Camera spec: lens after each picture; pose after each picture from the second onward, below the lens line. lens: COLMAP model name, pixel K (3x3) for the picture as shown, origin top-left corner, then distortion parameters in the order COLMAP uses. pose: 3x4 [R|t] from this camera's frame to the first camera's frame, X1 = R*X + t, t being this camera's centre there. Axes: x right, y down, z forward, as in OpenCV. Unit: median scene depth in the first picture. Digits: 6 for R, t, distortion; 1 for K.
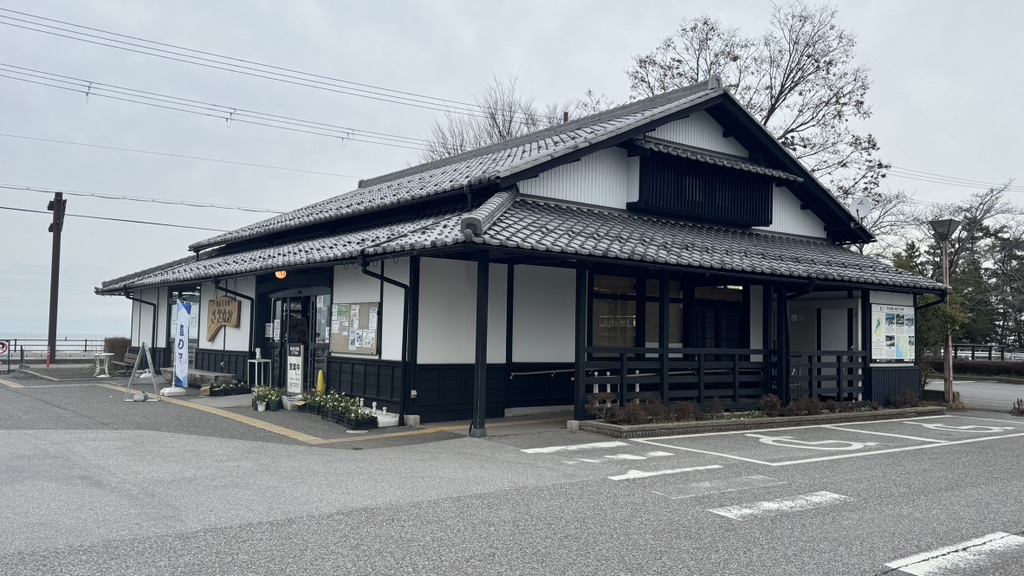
lens RADIAL K [[836.5, 0, 512.0], [0, 836.5, 288.0], [0, 0, 1]] dist [0.010468, -0.000395]
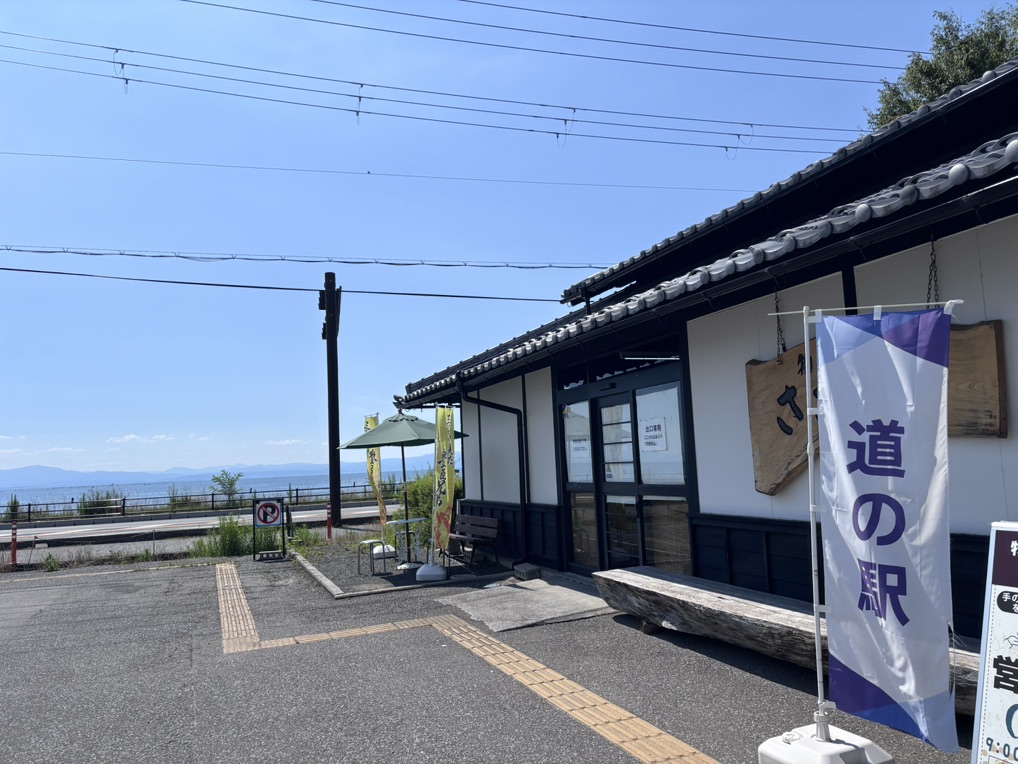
lens RADIAL K [[792.9, 0, 509.0], [0, 792.9, 382.0], [0, 0, 1]] dist [0.112505, -0.000233]
pose [[0.957081, -0.083468, -0.277542, -0.414748], [0.070878, 0.995962, -0.055107, 0.039287], [0.281021, 0.033070, 0.959132, 0.765648]]
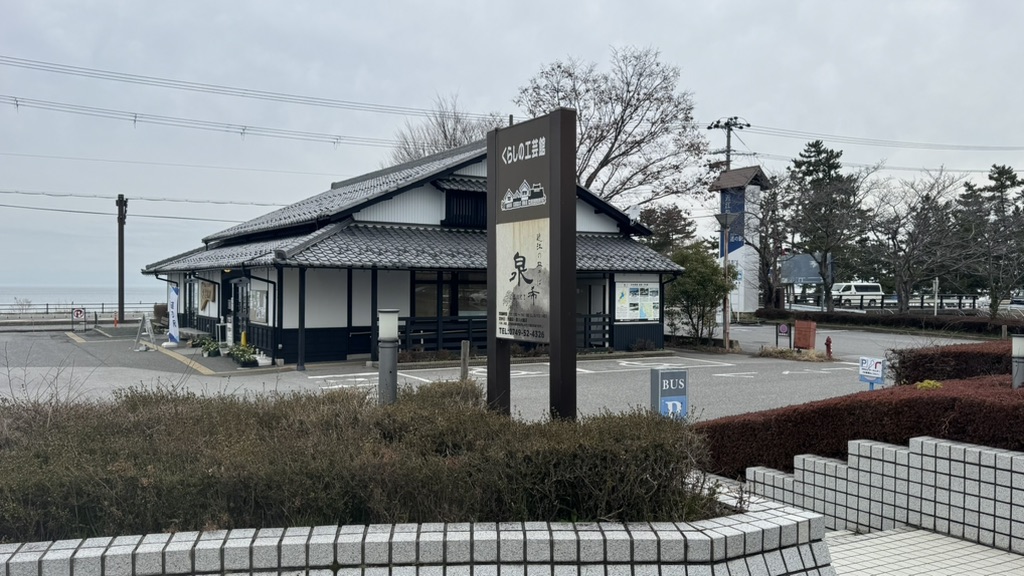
lens RADIAL K [[784.4, 0, 513.1], [0, 784.4, 309.7], [0, 0, 1]] dist [0.001304, -0.002479]
pose [[0.996403, -0.011794, -0.083913, 0.349467], [0.019131, 0.996010, 0.087170, -0.055277], [0.082550, -0.088462, 0.992653, -0.382677]]
